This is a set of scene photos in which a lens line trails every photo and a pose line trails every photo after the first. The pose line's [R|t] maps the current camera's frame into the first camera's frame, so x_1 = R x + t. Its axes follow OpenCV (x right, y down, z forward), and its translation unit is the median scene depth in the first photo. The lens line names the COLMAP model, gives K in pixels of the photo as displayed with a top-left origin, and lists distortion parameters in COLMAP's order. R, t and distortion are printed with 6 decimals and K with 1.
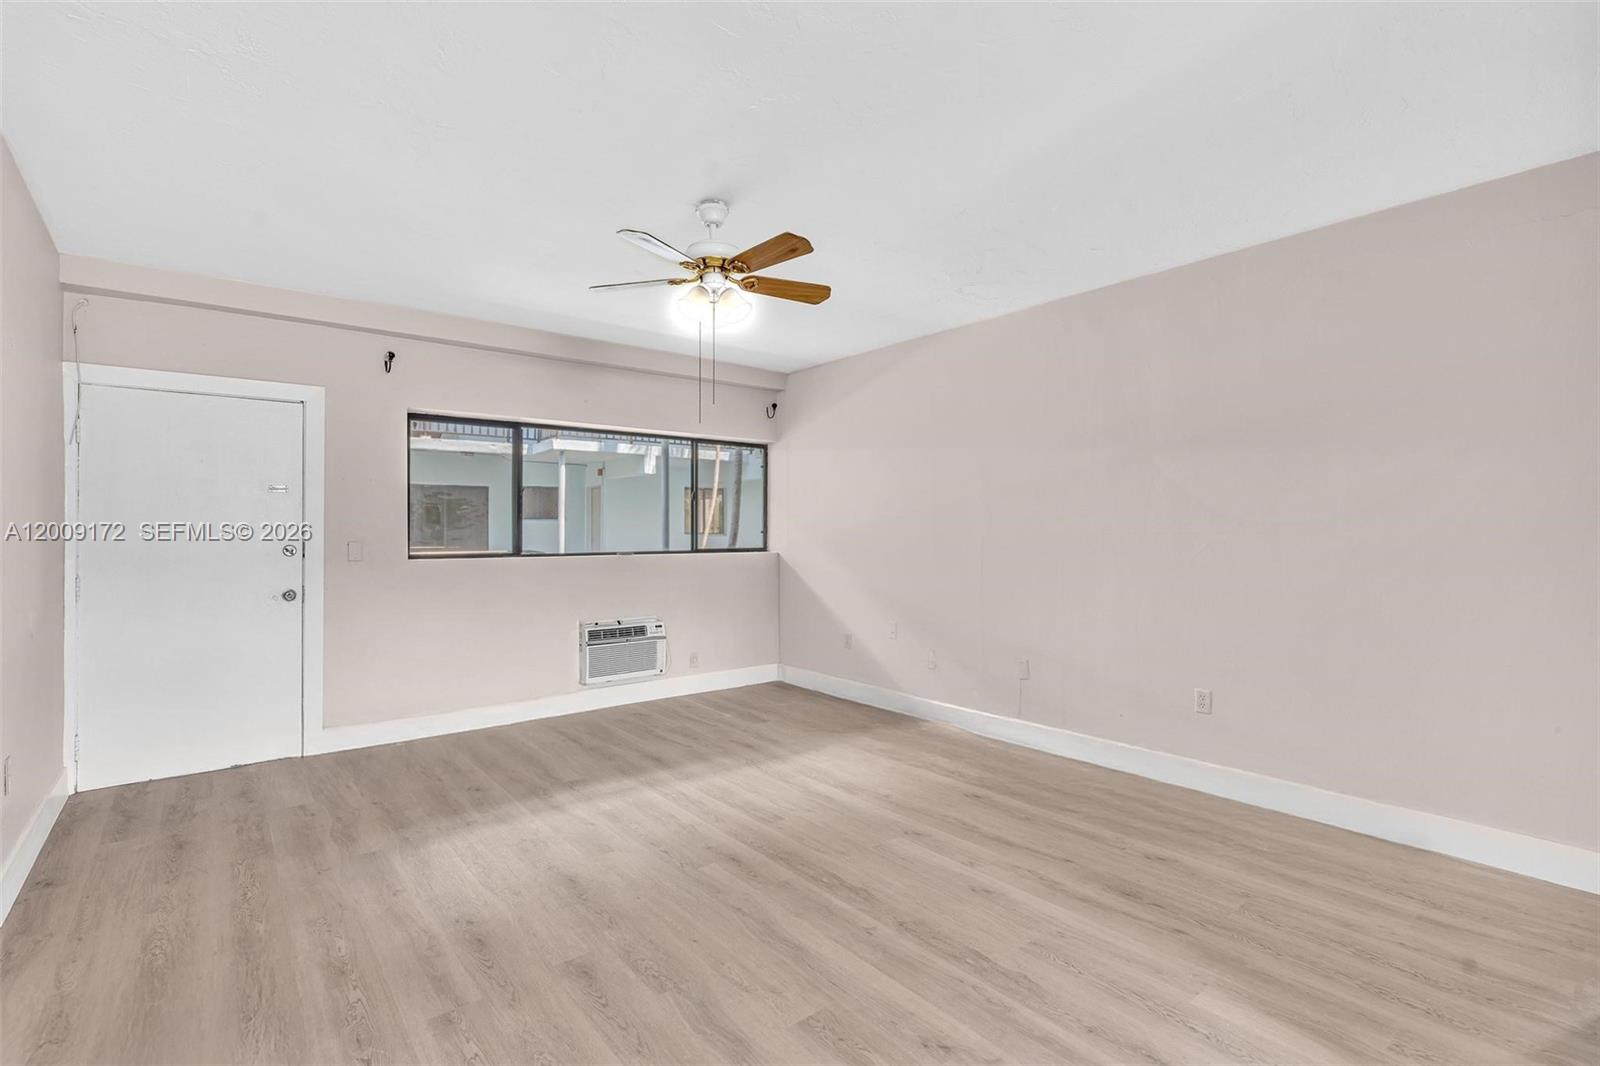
lens RADIAL K [[727.0, 0, 796.1], [0, 727.0, 527.2], [0, 0, 1]] dist [-0.003990, 0.000006]
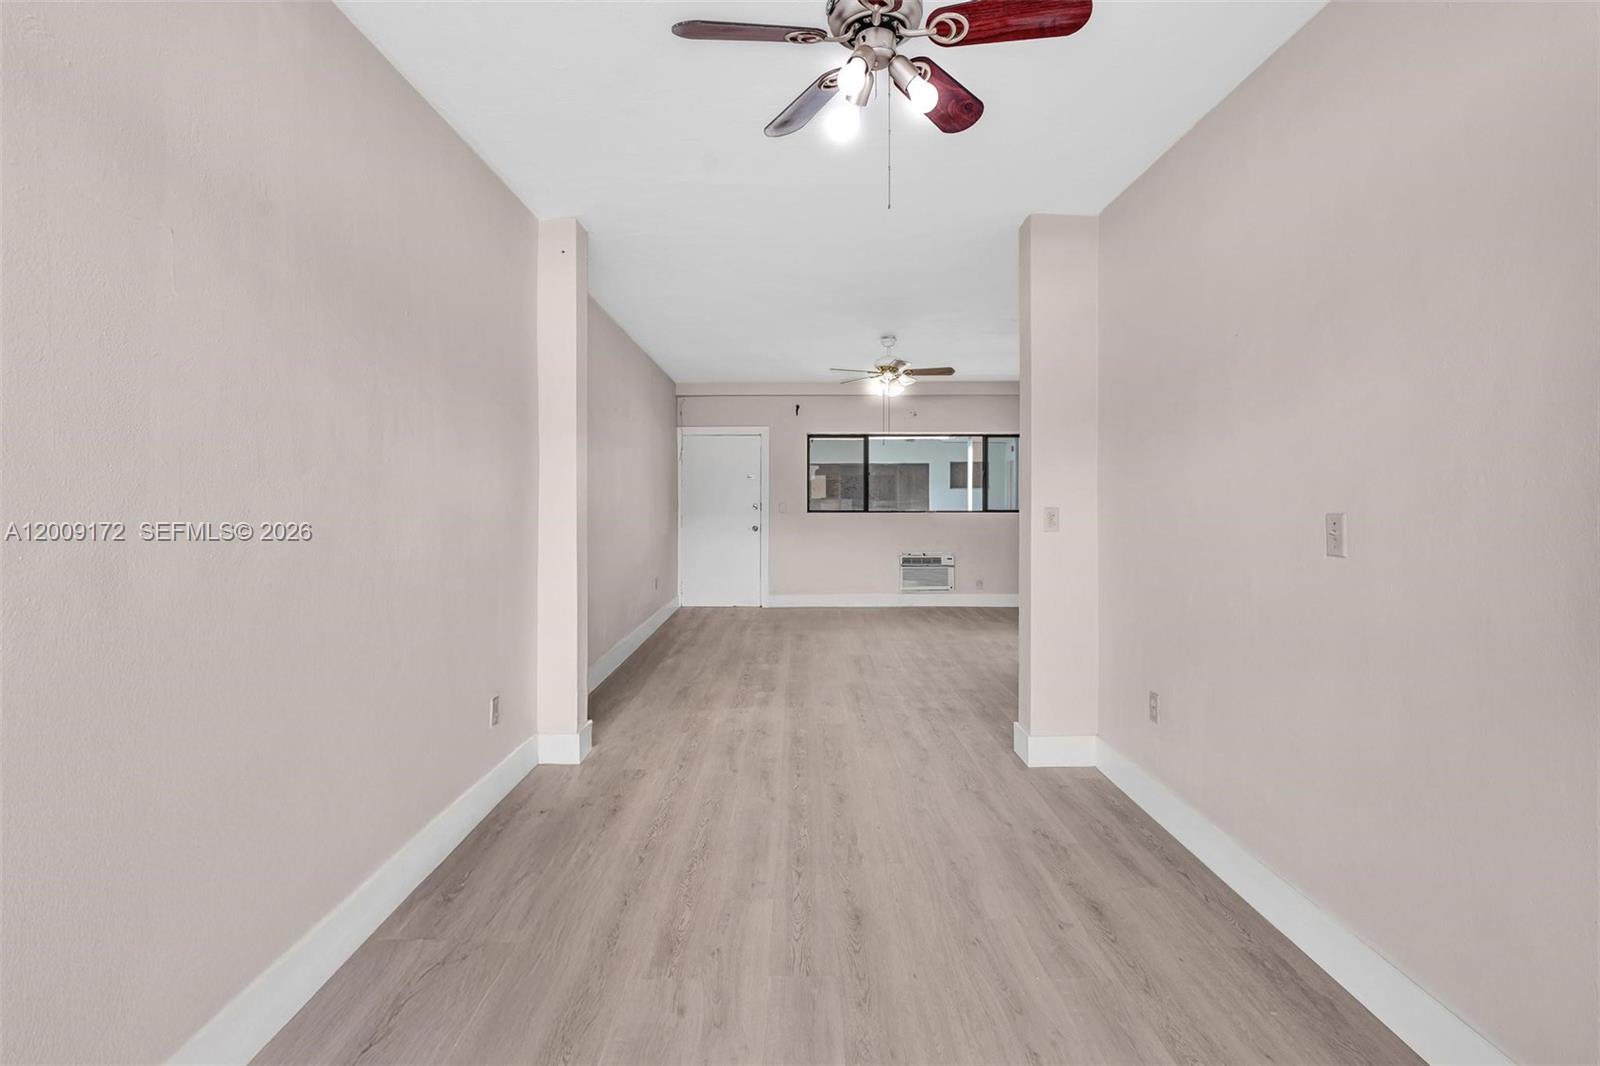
lens RADIAL K [[736.6, 0, 798.4], [0, 736.6, 490.2], [0, 0, 1]] dist [0.010198, -0.000239]
pose [[0.777929, -0.005894, -0.628324, 0.723230], [0.002932, 0.999979, -0.005750, -0.003017], [0.628345, 0.002631, 0.777930, -0.563572]]
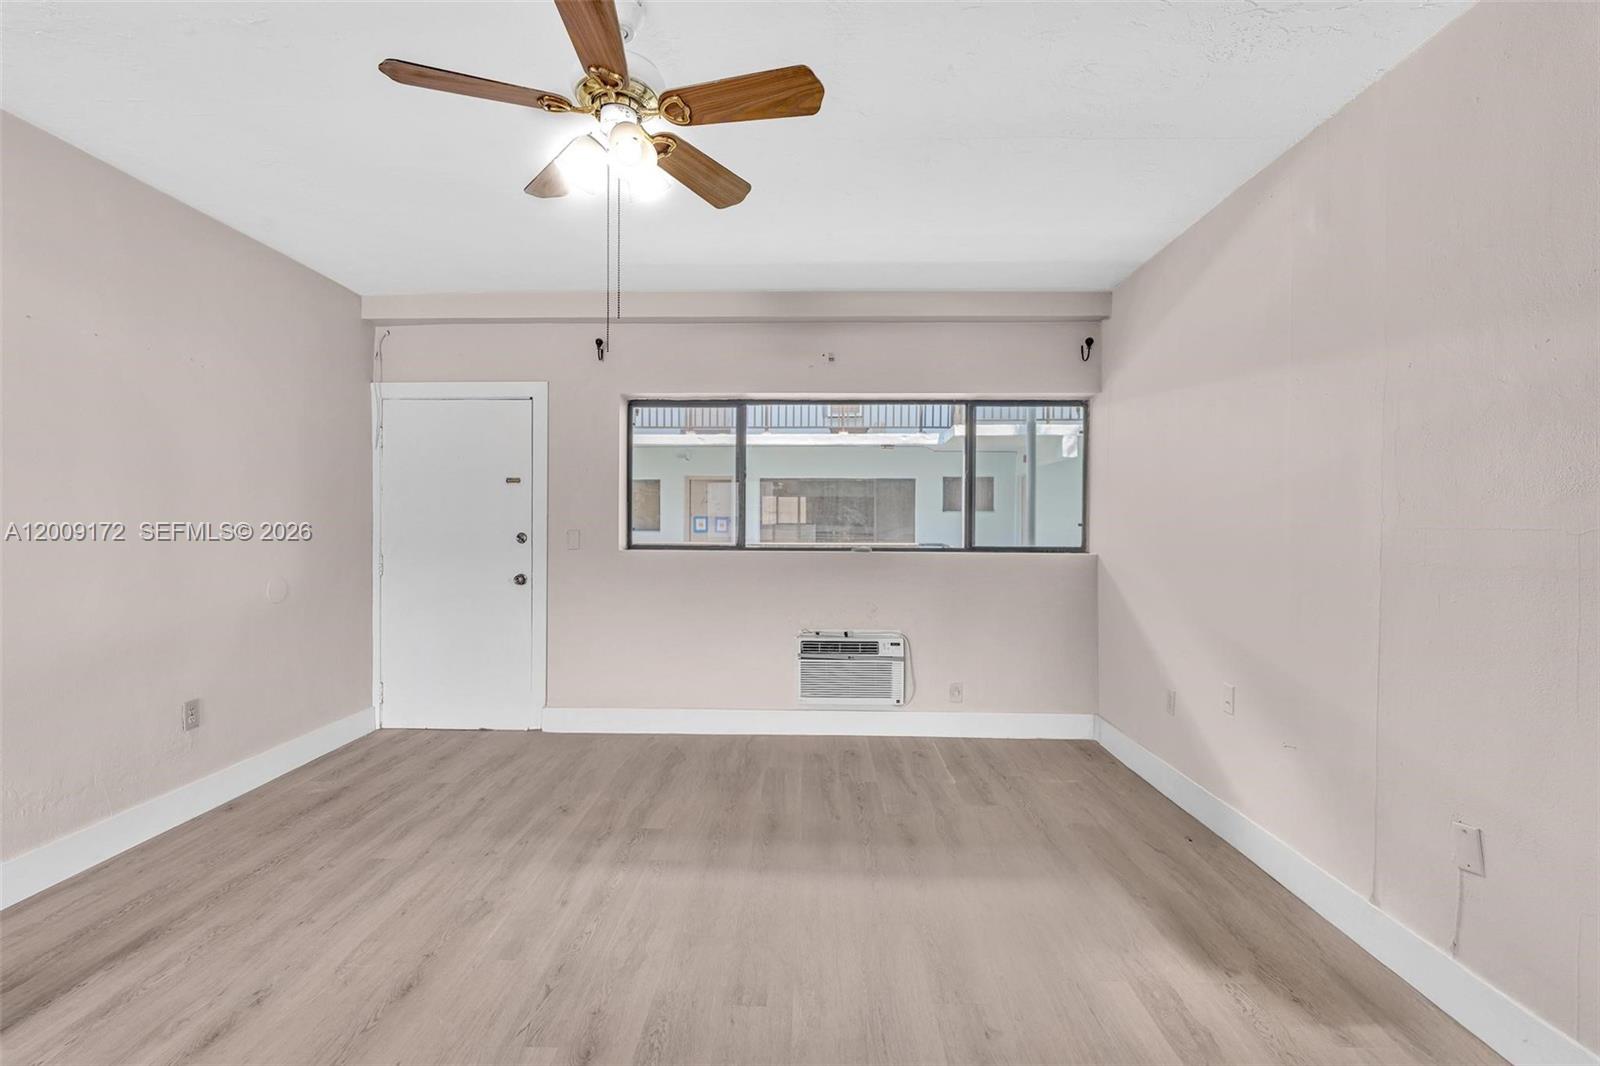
lens RADIAL K [[716.4, 0, 797.2], [0, 716.4, 531.5], [0, 0, 1]] dist [-0.001908, 0.000395]
pose [[0.763387, 0.012801, -0.645814, 0.298430], [-0.002940, 0.999862, 0.016344, 0.003665], [0.645934, -0.010578, 0.763320, 0.453263]]
